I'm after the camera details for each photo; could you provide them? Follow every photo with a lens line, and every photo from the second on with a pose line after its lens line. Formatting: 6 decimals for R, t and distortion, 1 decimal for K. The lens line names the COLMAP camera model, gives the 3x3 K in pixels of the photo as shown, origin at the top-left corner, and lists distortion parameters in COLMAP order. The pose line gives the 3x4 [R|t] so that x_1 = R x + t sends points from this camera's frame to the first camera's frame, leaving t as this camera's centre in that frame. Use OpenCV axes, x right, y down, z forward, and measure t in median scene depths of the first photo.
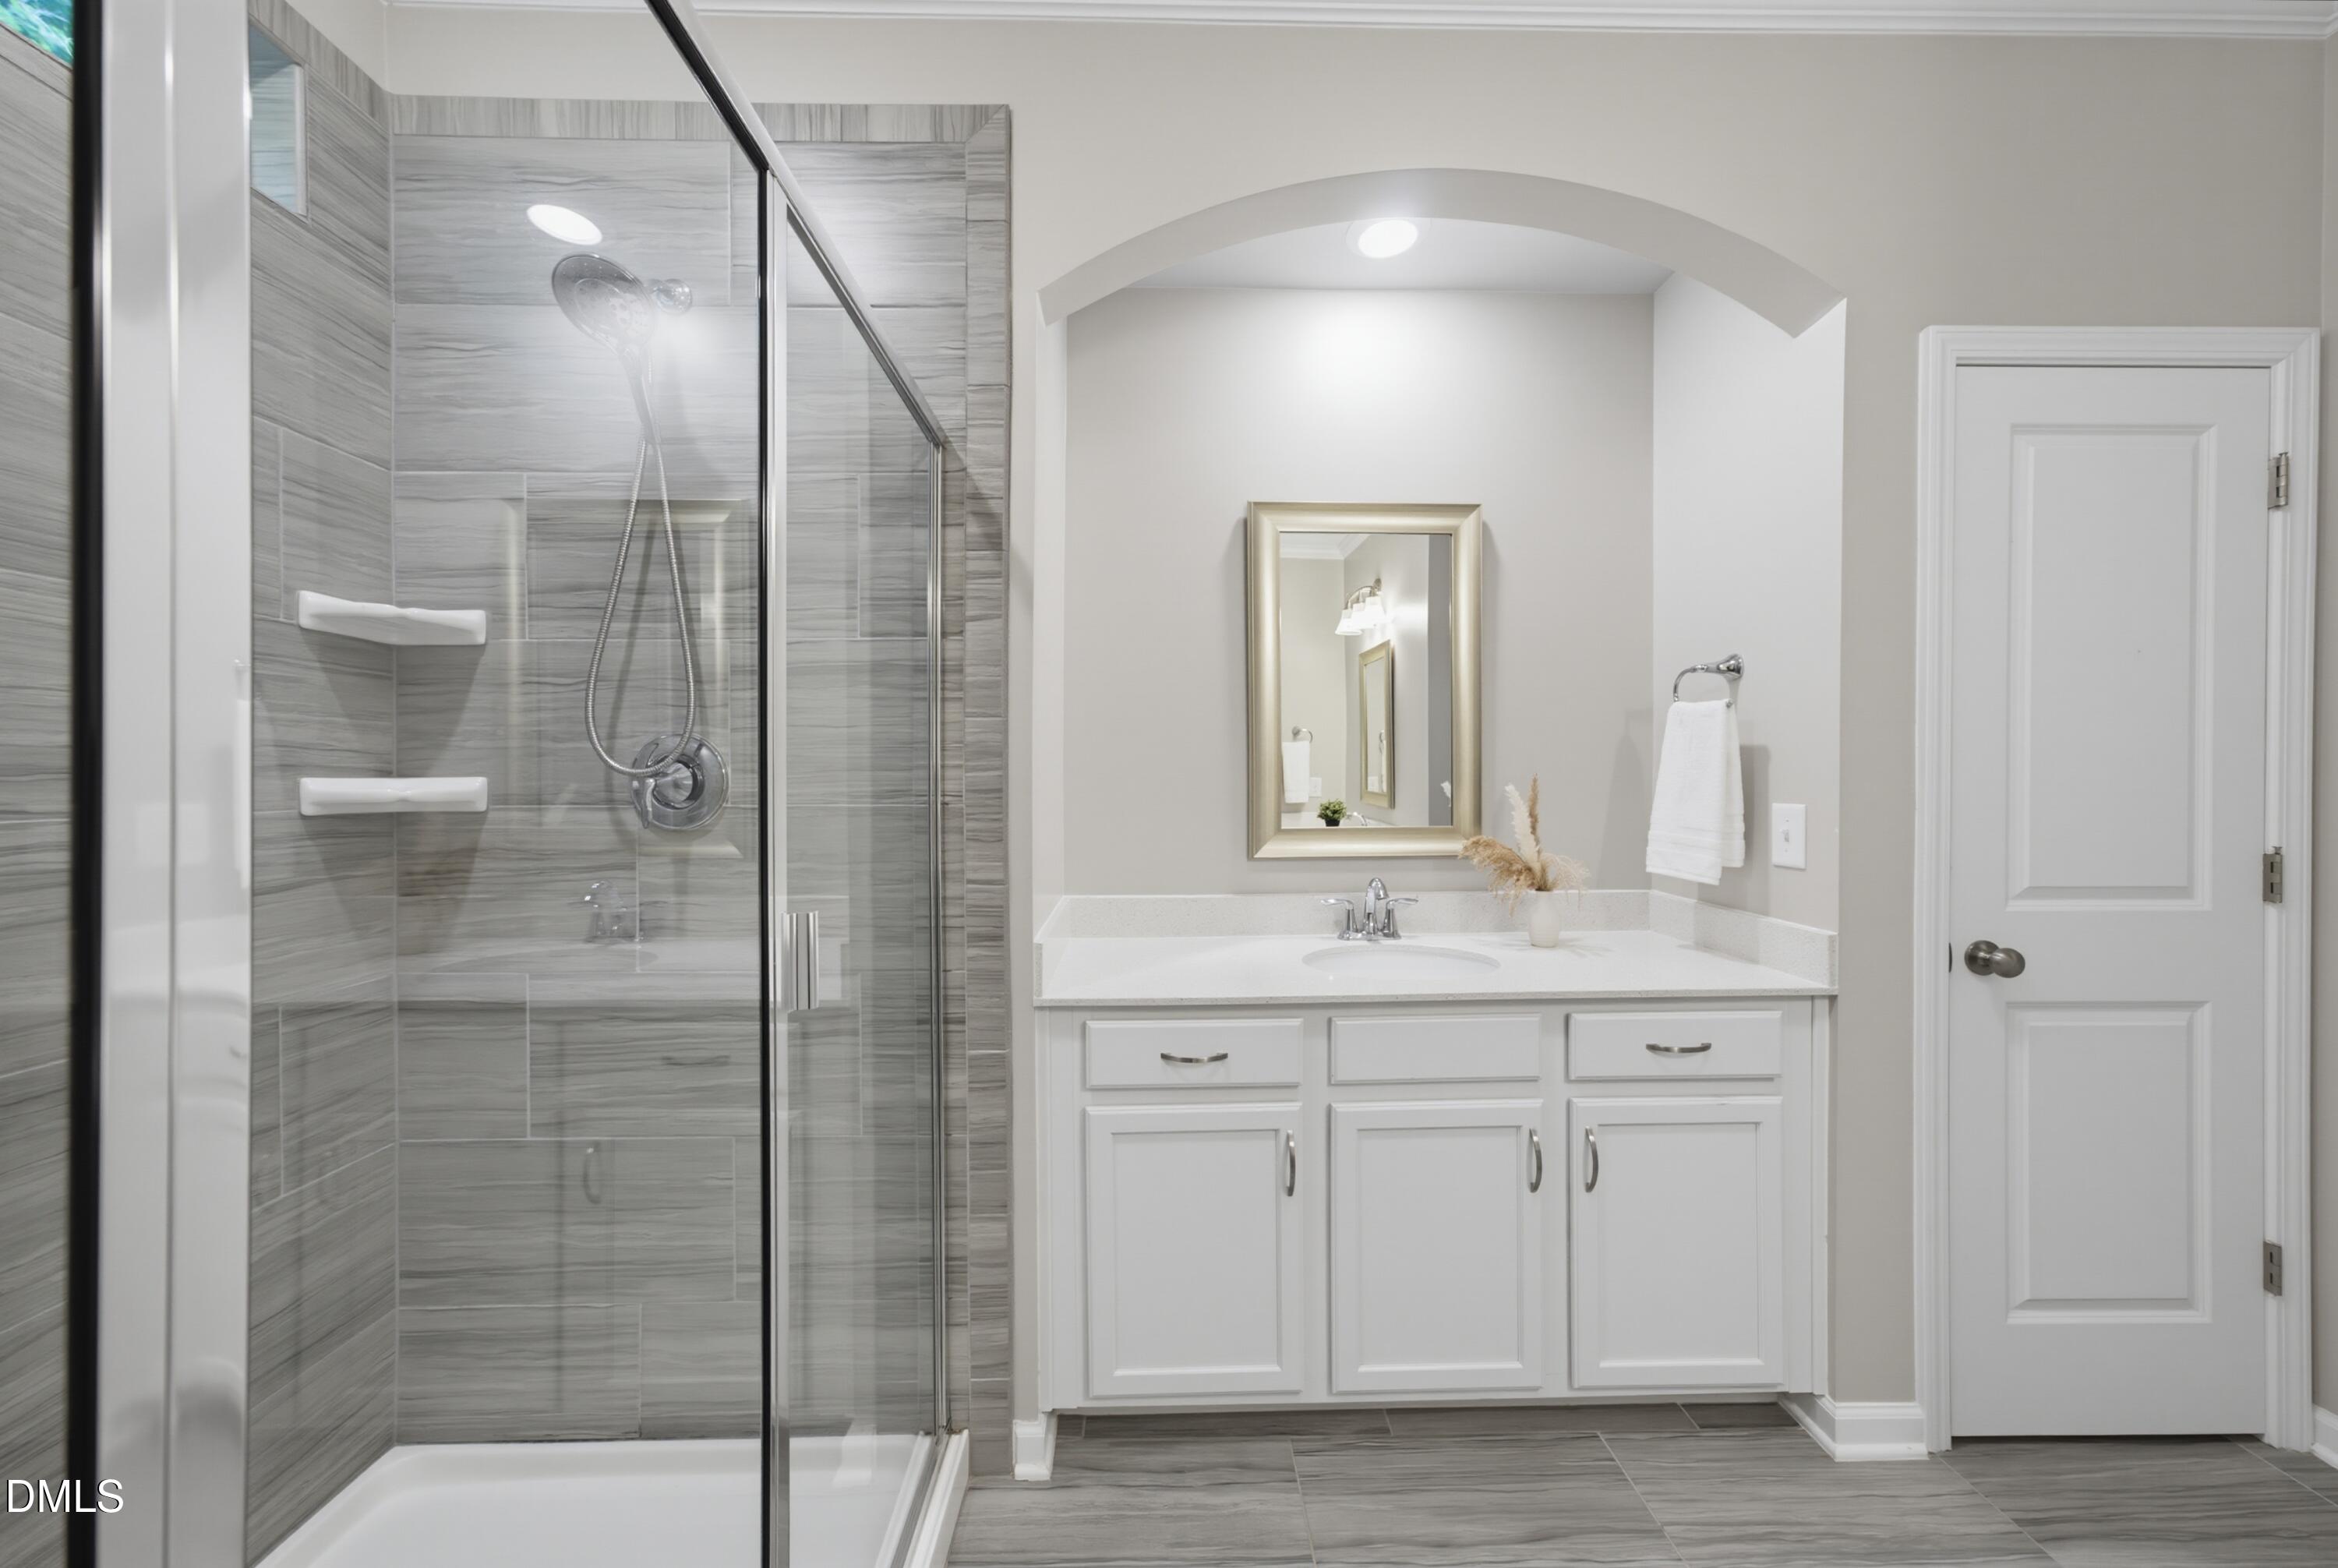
lens RADIAL K [[809.6, 0, 1170.8], [0, 809.6, 786.3], [0, 0, 1]] dist [-0.005491, 0.005052]
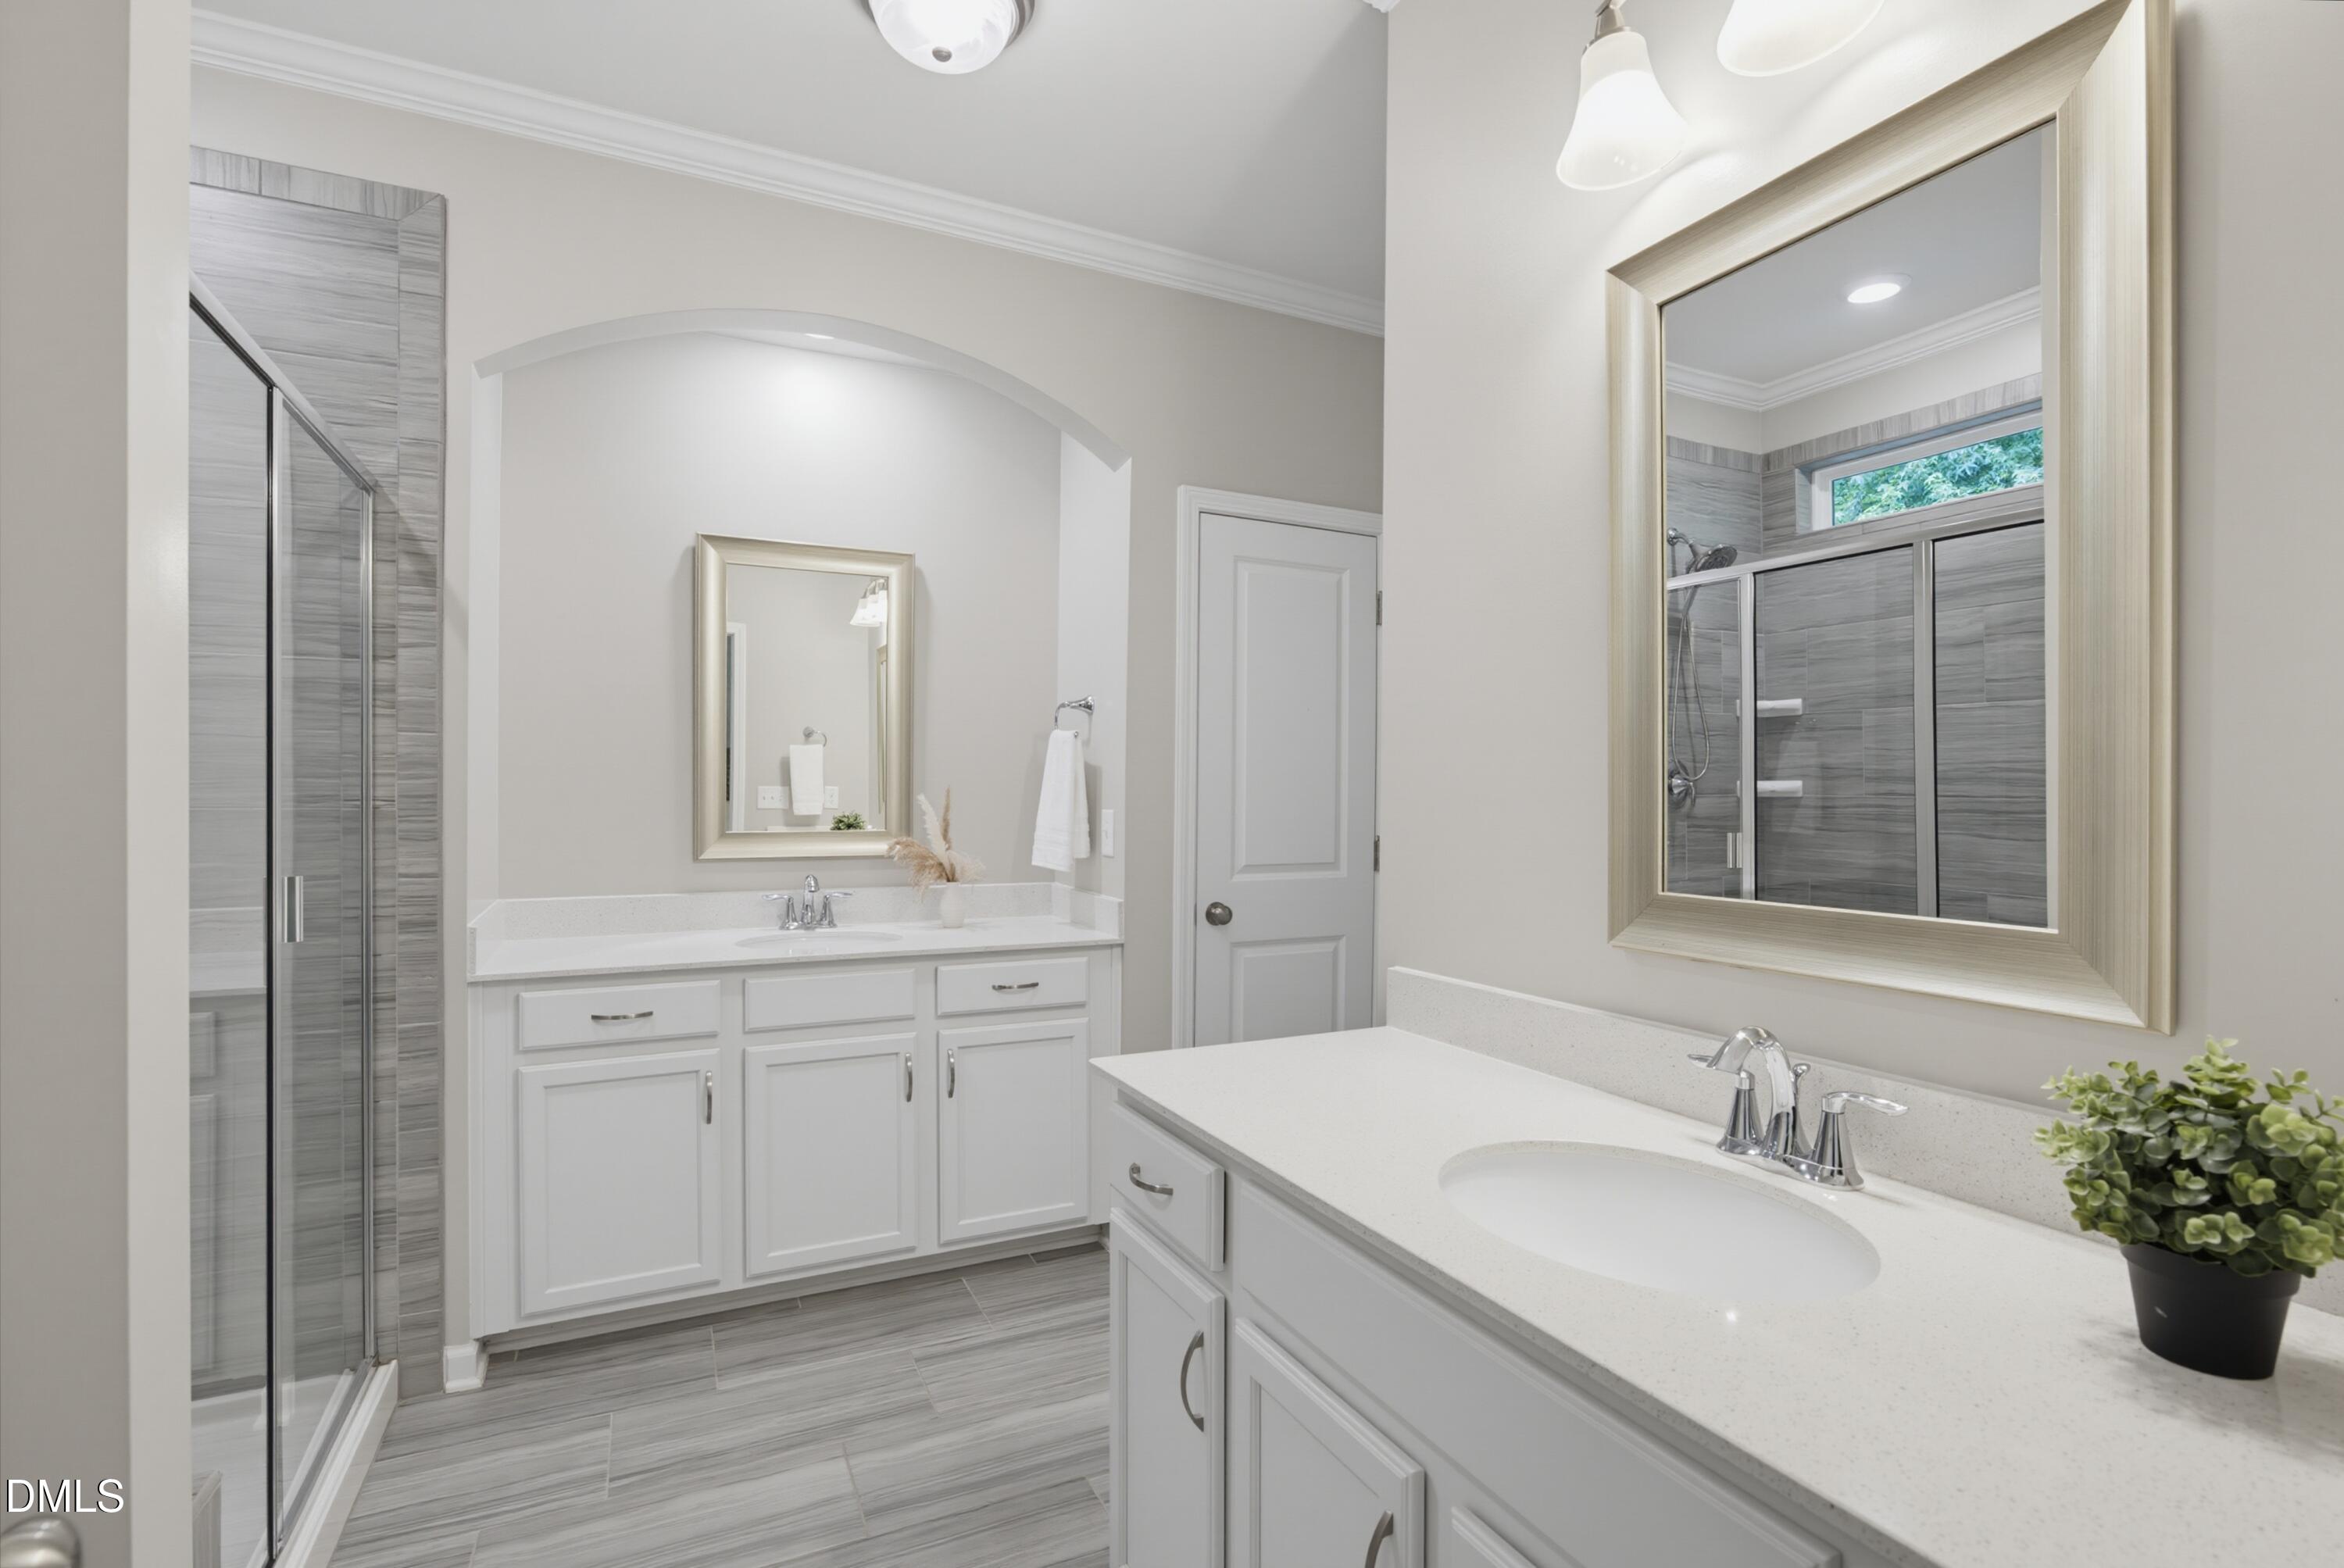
lens RADIAL K [[1094.1, 0, 1165.5], [0, 1094.1, 800.1], [0, 0, 1]] dist [0.003218, -0.000270]
pose [[0.913210, 0.004747, 0.407462, 0.102807], [-0.005630, 0.999984, 0.000968, 0.002992], [-0.407451, -0.003178, 0.913221, -0.830676]]
